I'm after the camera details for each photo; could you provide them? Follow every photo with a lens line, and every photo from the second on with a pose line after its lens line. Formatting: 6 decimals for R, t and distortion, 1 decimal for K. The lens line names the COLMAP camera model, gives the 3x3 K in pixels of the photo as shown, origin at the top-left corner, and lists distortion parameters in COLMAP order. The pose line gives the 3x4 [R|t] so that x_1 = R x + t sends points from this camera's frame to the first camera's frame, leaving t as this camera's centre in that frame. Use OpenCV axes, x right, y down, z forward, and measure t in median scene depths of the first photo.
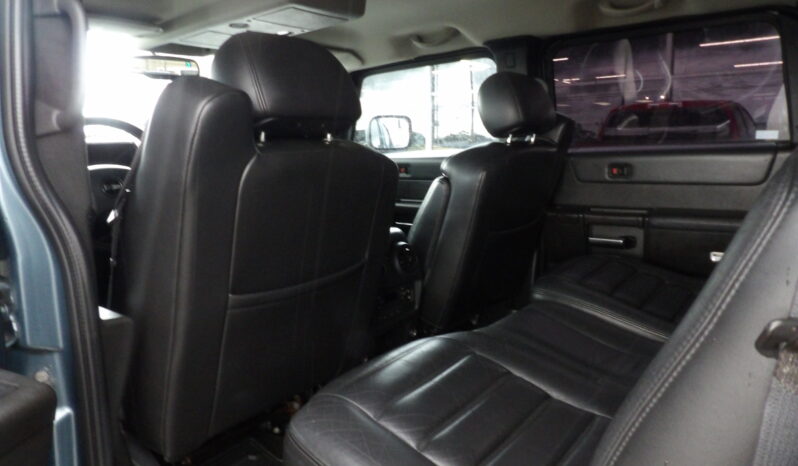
lens RADIAL K [[573.4, 0, 390.9], [0, 573.4, 231.7], [0, 0, 1]] dist [-0.029996, 0.040018]
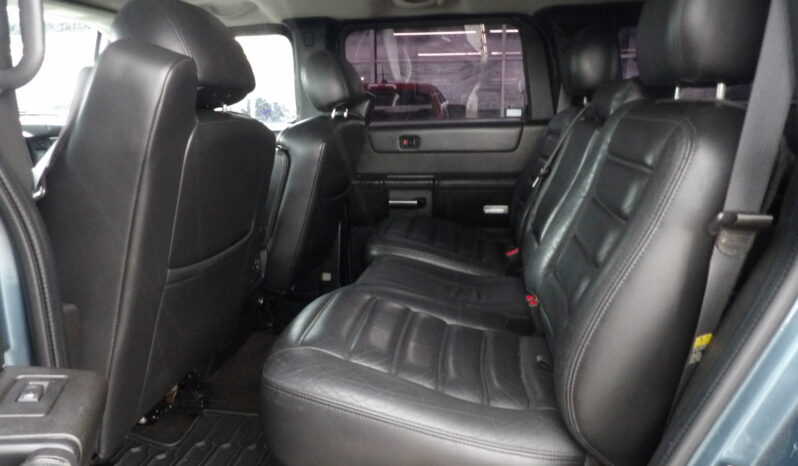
lens RADIAL K [[573.4, 0, 386.1], [0, 573.4, 231.7], [0, 0, 1]] dist [-0.029996, 0.040018]
pose [[0.879083, -0.082687, 0.469442, -0.234198], [0.064310, 0.996409, 0.055080, 0.009494], [-0.472310, -0.018230, 0.881244, -0.014466]]
